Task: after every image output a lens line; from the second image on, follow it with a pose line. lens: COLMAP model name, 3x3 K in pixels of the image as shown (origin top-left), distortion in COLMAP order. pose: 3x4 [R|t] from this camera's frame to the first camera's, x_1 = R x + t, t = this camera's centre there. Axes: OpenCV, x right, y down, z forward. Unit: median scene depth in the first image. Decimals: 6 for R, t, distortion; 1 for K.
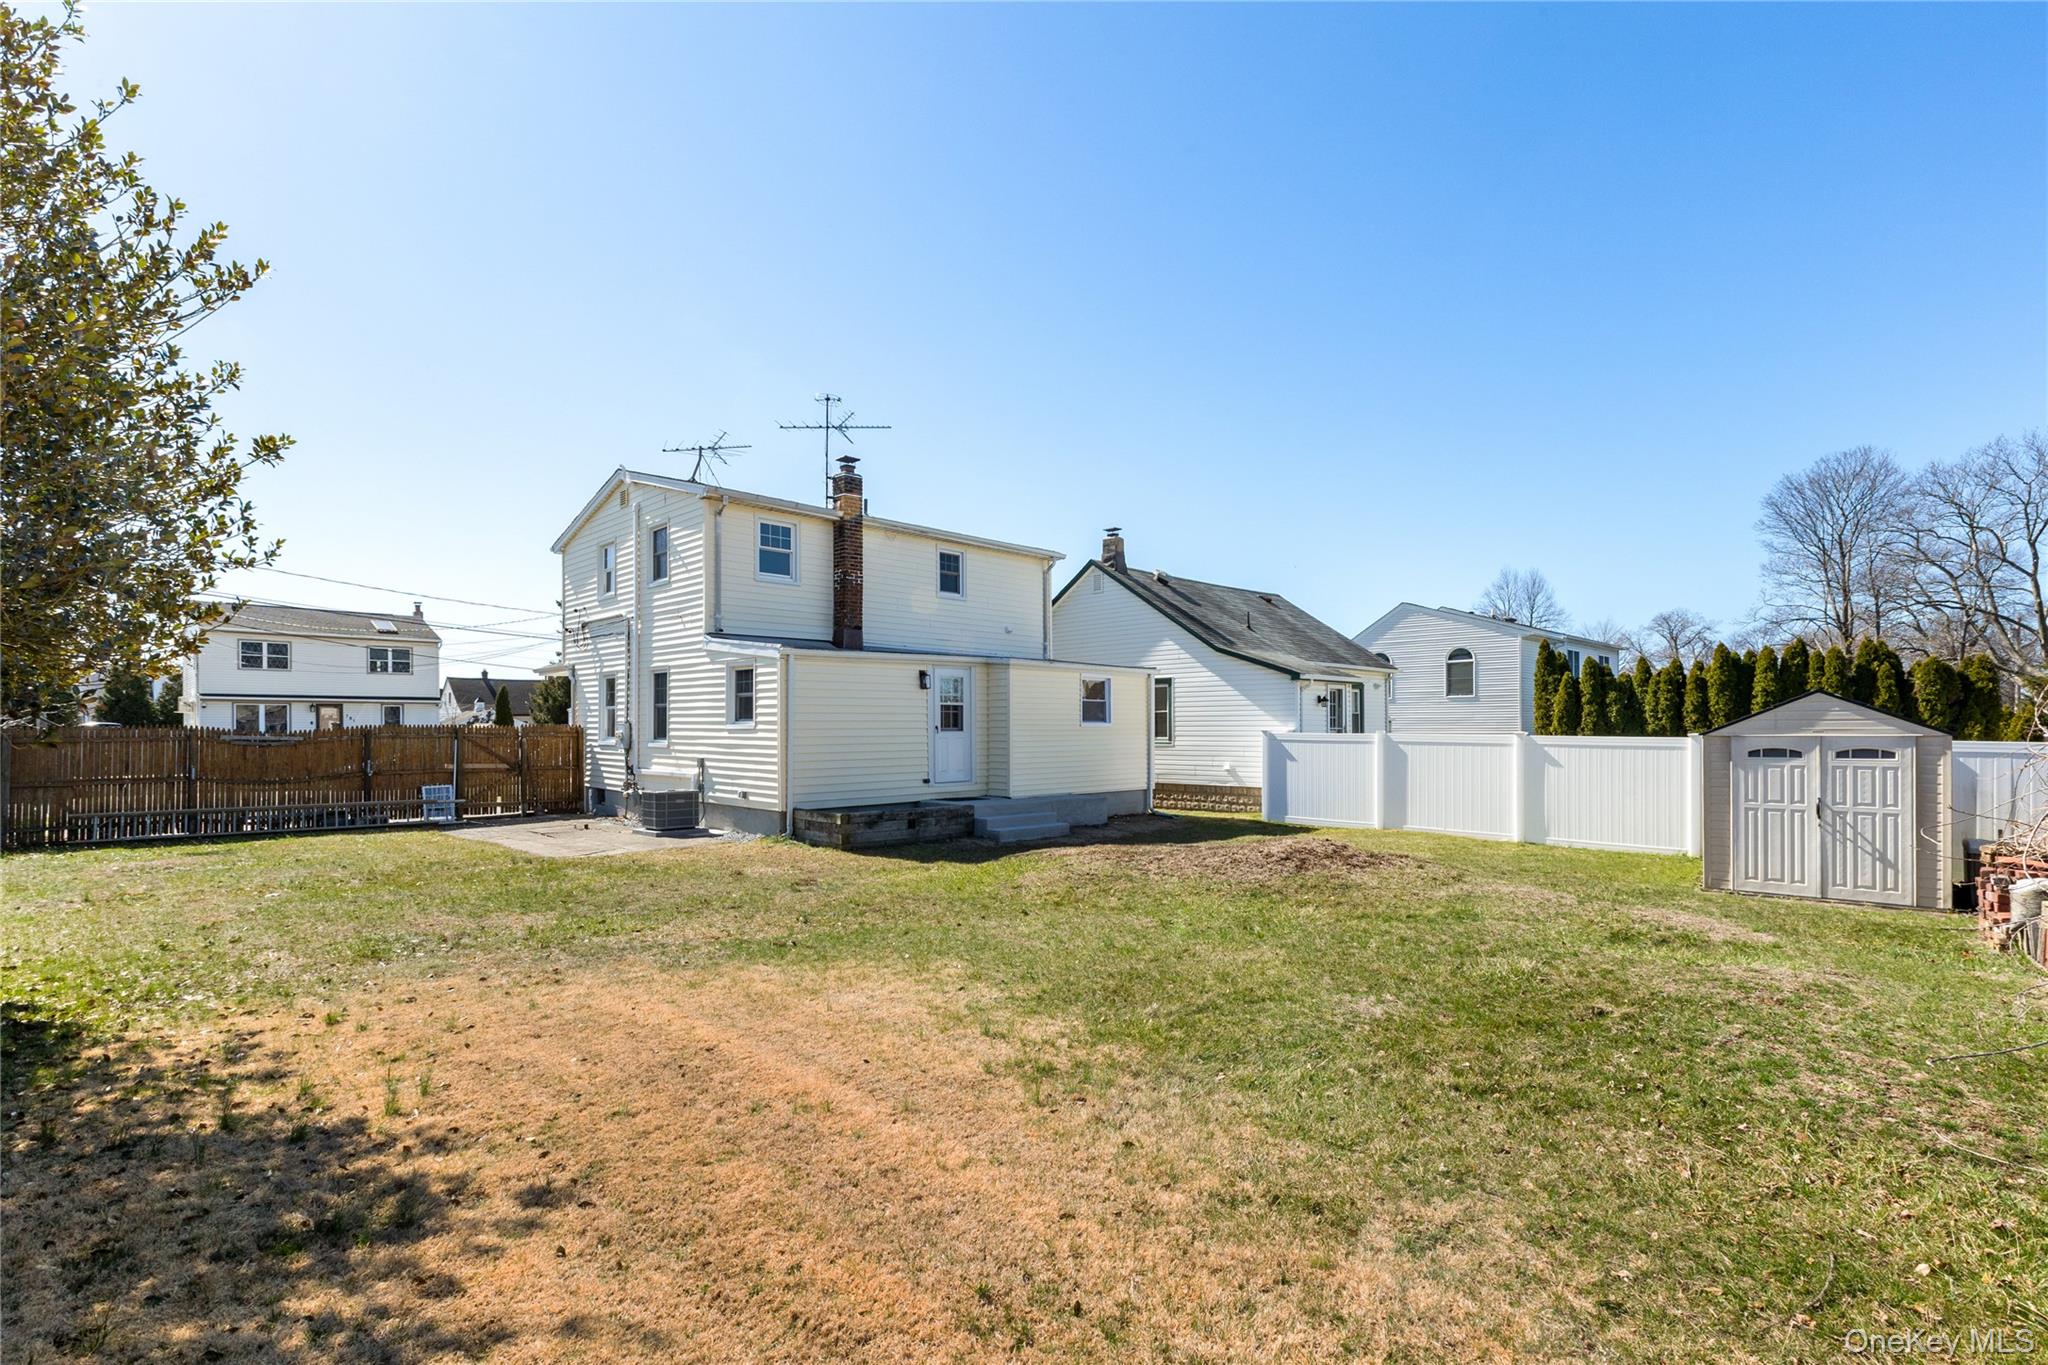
lens RADIAL K [[940.1, 0, 1021.5], [0, 940.1, 732.5], [0, 0, 1]] dist [0.004357, 0.000923]
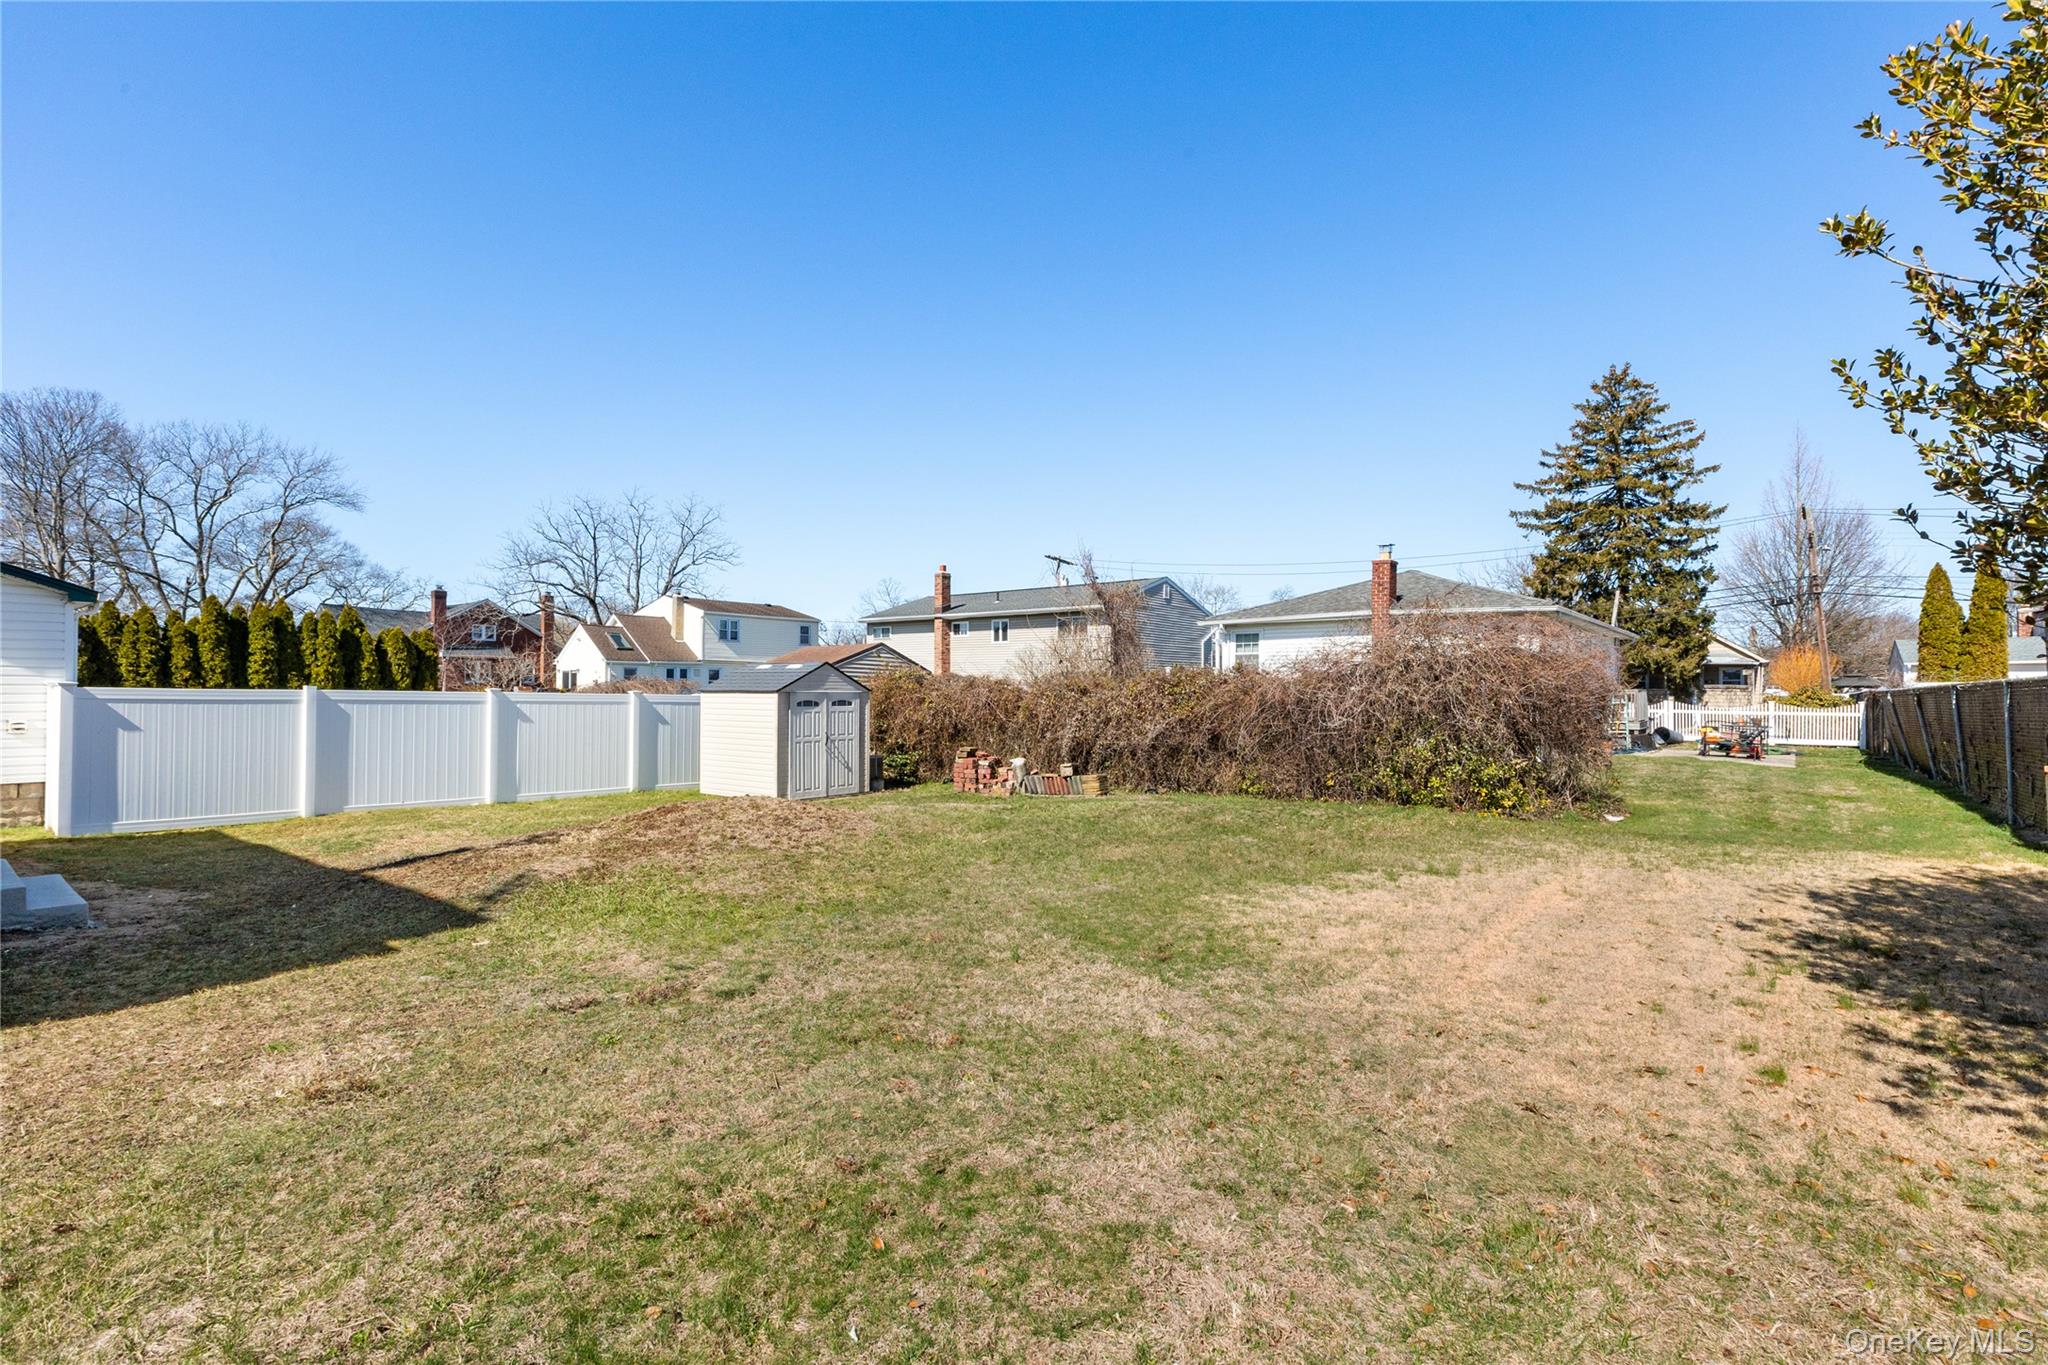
lens RADIAL K [[940.1, 0, 1021.4], [0, 940.1, 685.1], [0, 0, 1]] dist [0.004357, 0.000923]
pose [[-0.129037, 0.012042, 0.991567, -0.537161], [-0.001341, 0.999923, -0.012318, 0.008057], [-0.991639, -0.002919, -0.129011, 0.650632]]
